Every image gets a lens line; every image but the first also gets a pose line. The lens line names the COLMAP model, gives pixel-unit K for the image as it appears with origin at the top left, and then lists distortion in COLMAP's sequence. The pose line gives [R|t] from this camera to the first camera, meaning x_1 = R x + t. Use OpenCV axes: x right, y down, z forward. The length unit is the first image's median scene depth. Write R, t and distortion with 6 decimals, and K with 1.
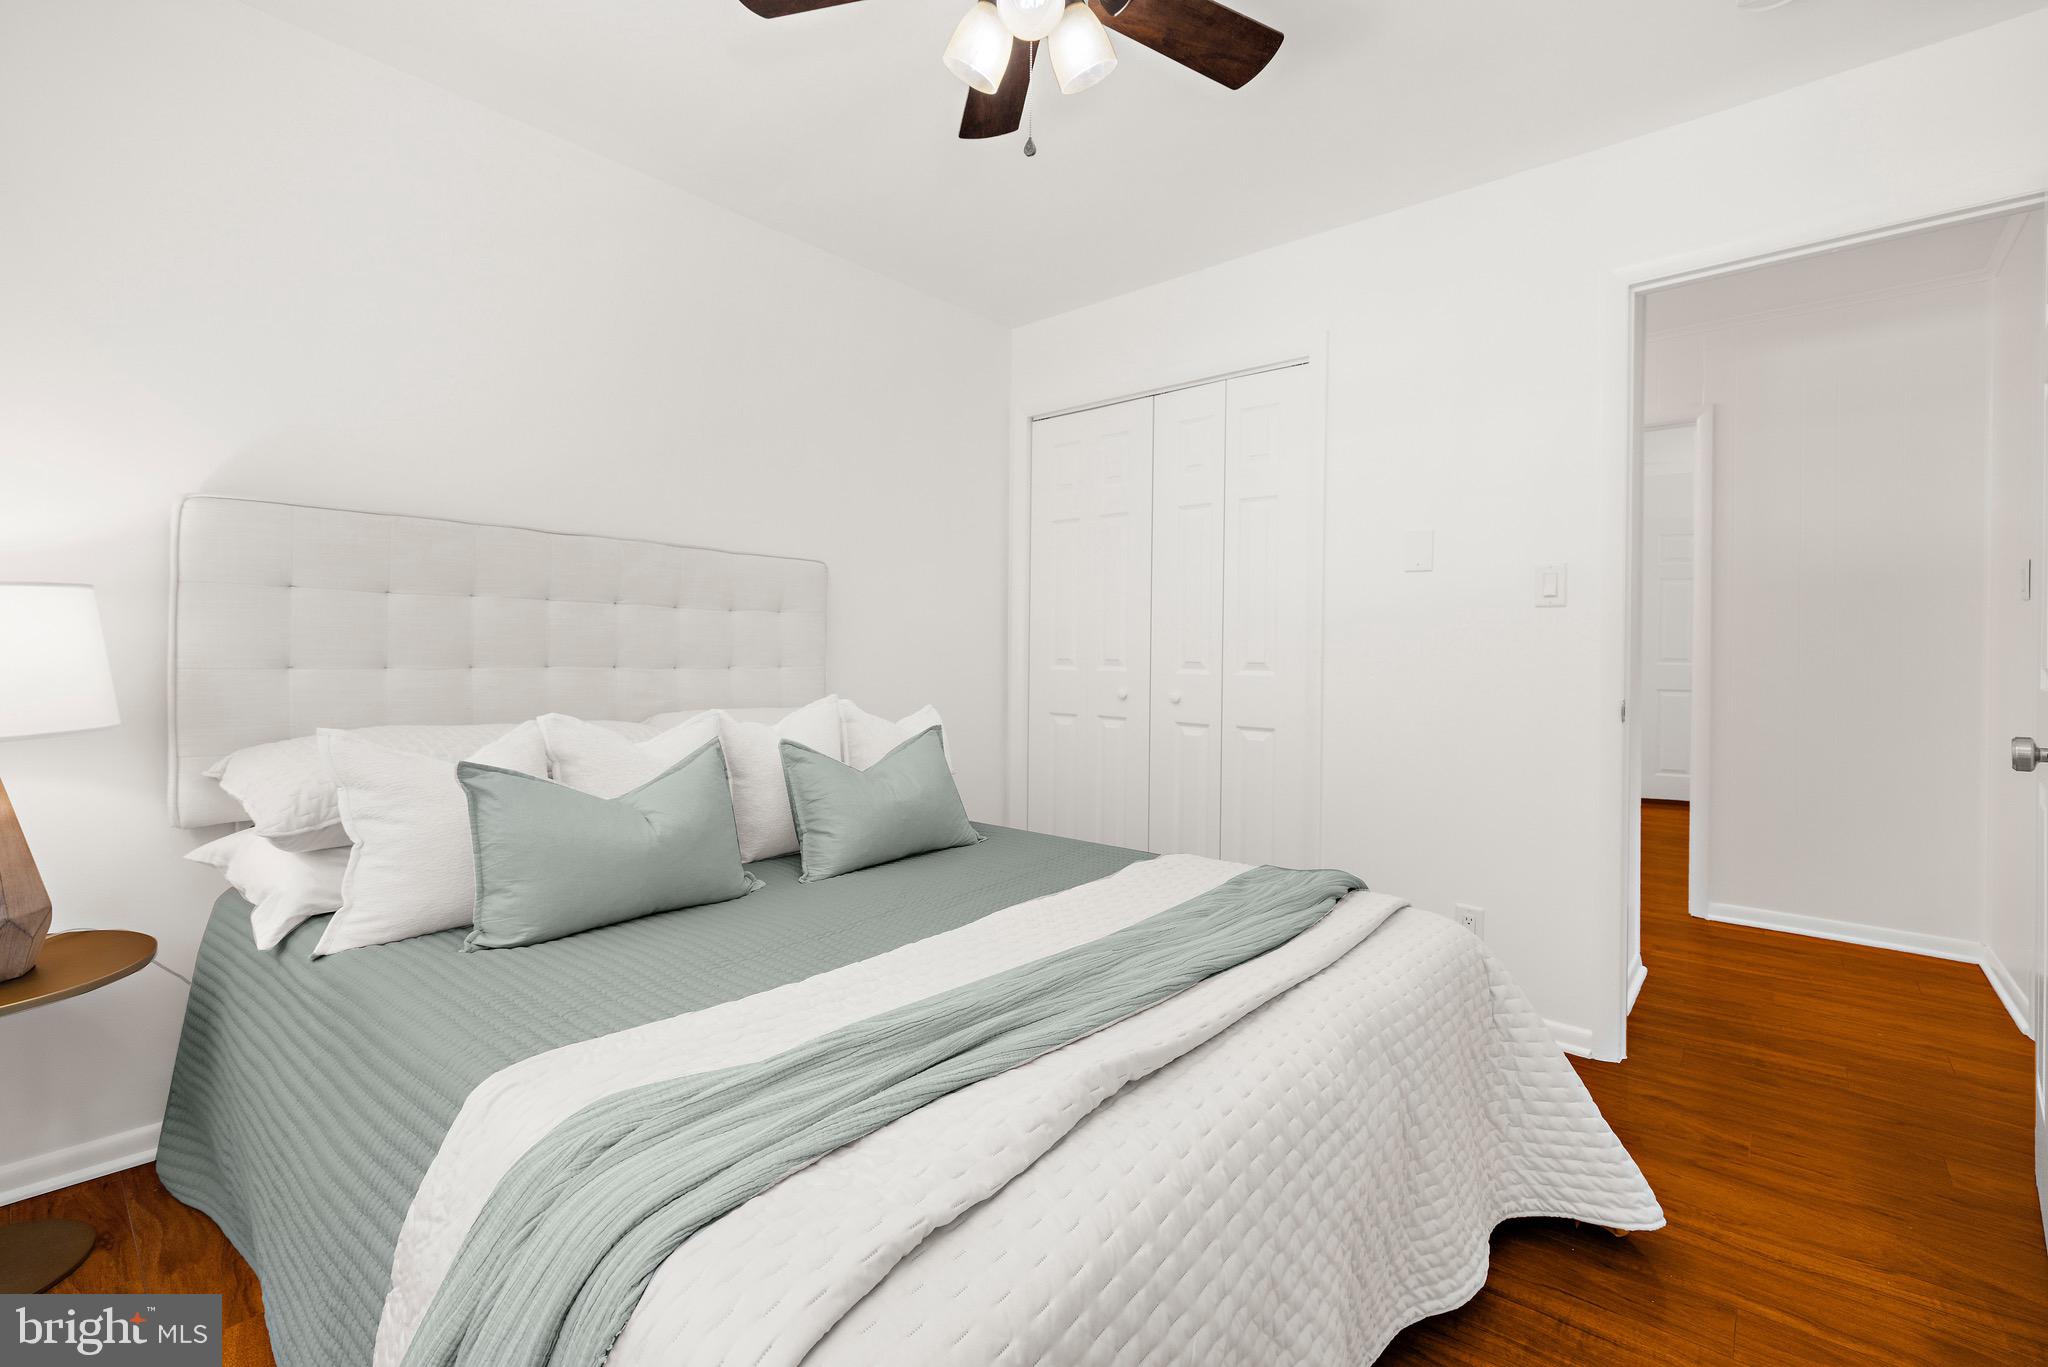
lens RADIAL K [[905.2, 0, 1035.2], [0, 905.2, 682.3], [0, 0, 1]] dist [-0.000235, -0.000015]
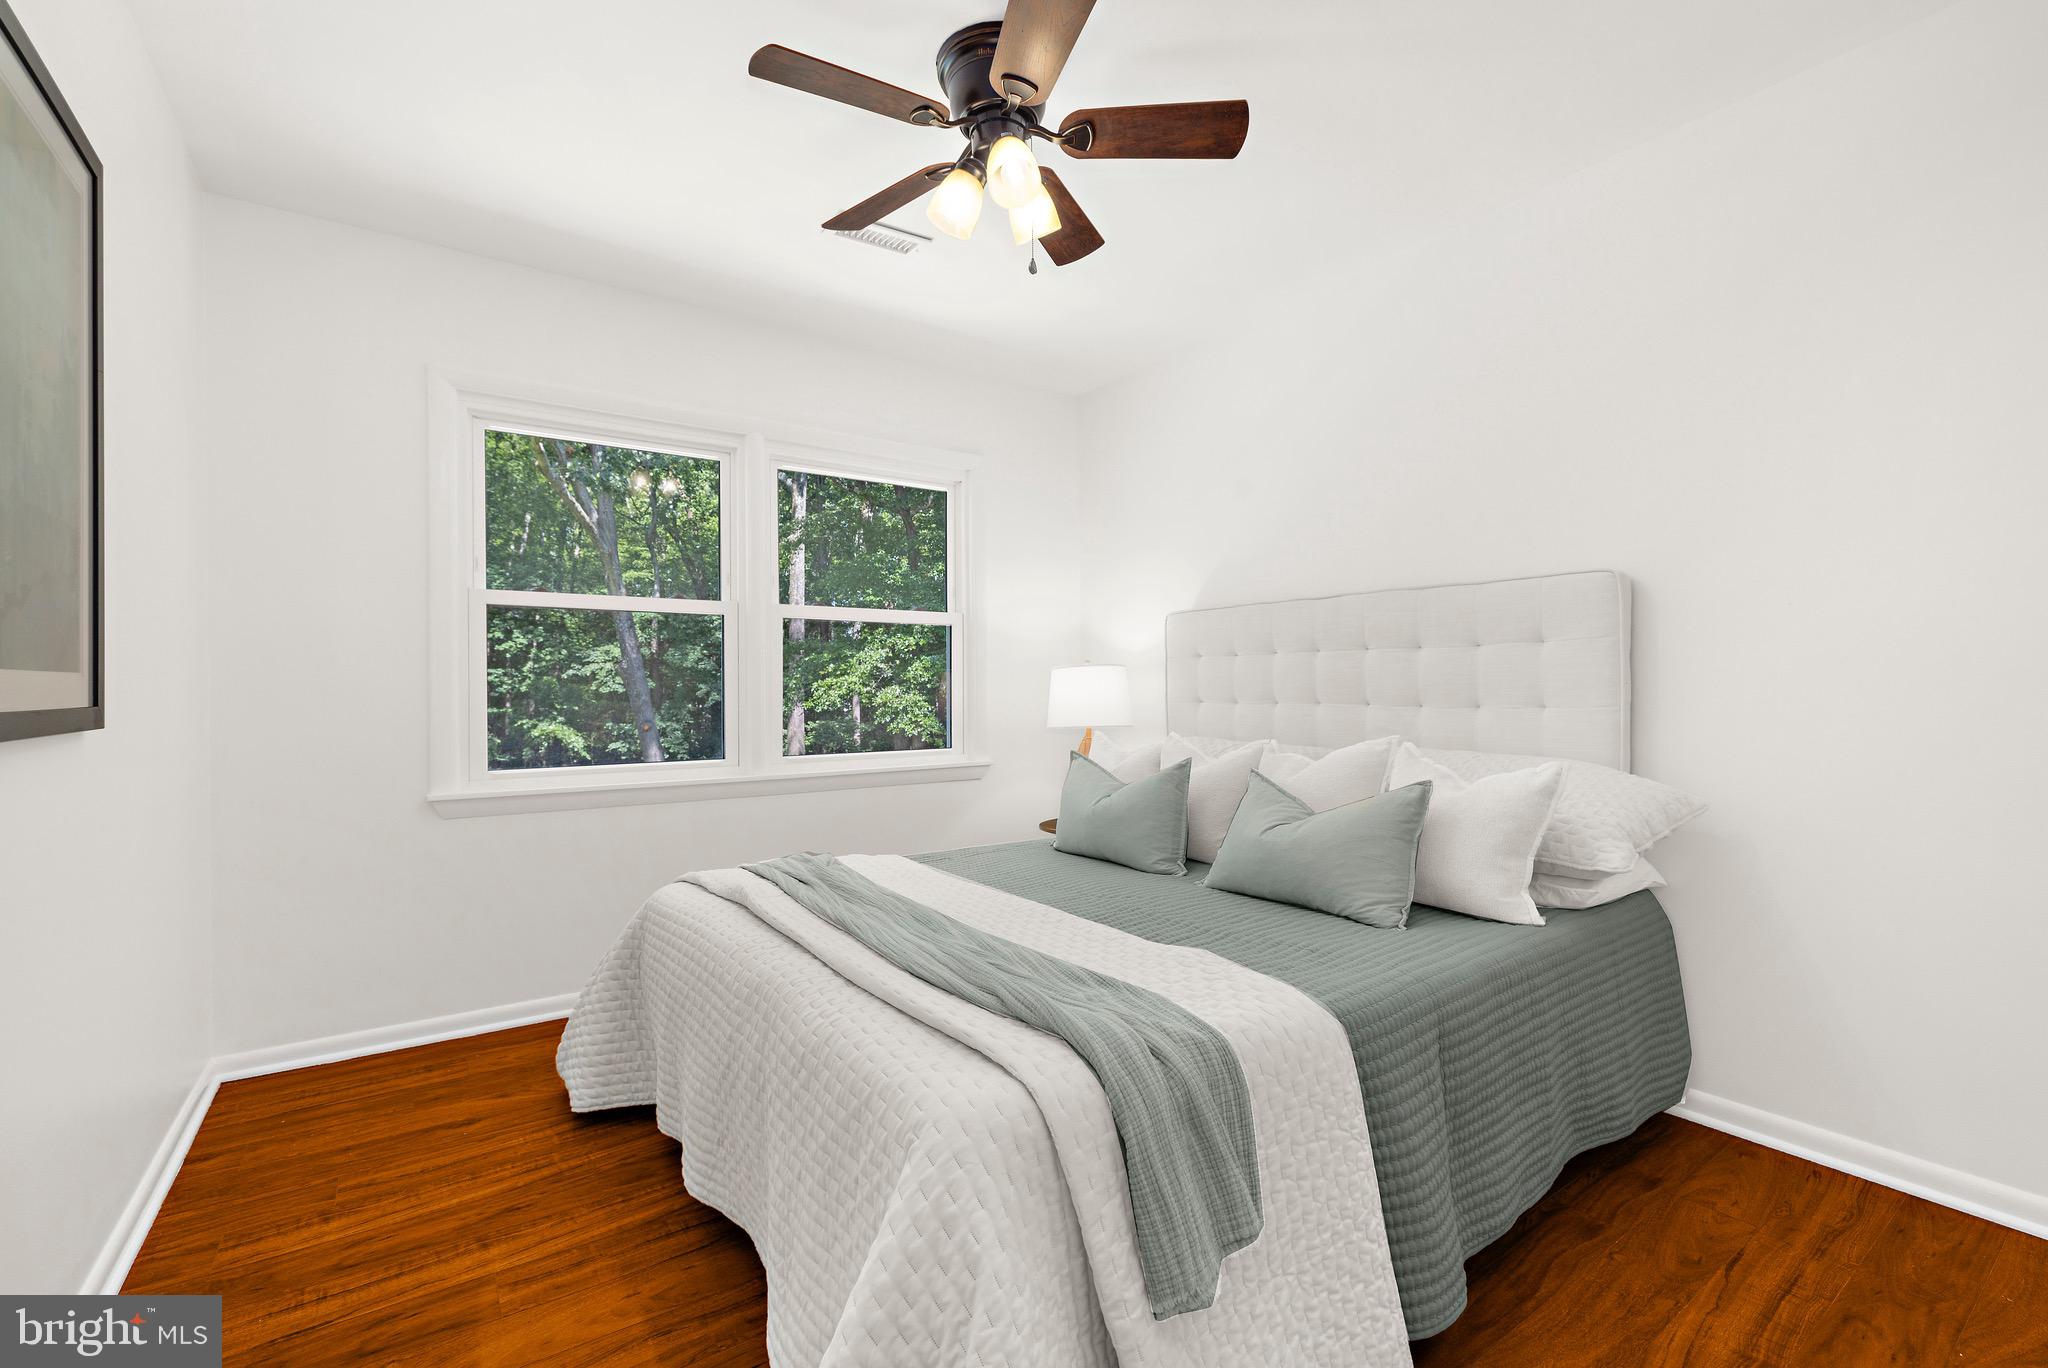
lens RADIAL K [[905.2, 0, 1035.2], [0, 905.2, 682.8], [0, 0, 1]] dist [-0.000235, -0.000015]
pose [[-0.258039, -0.004413, -0.966125, 1.256480], [-0.021325, 0.999772, 0.001129, -0.055979], [0.965899, 0.020894, -0.258074, 1.401252]]
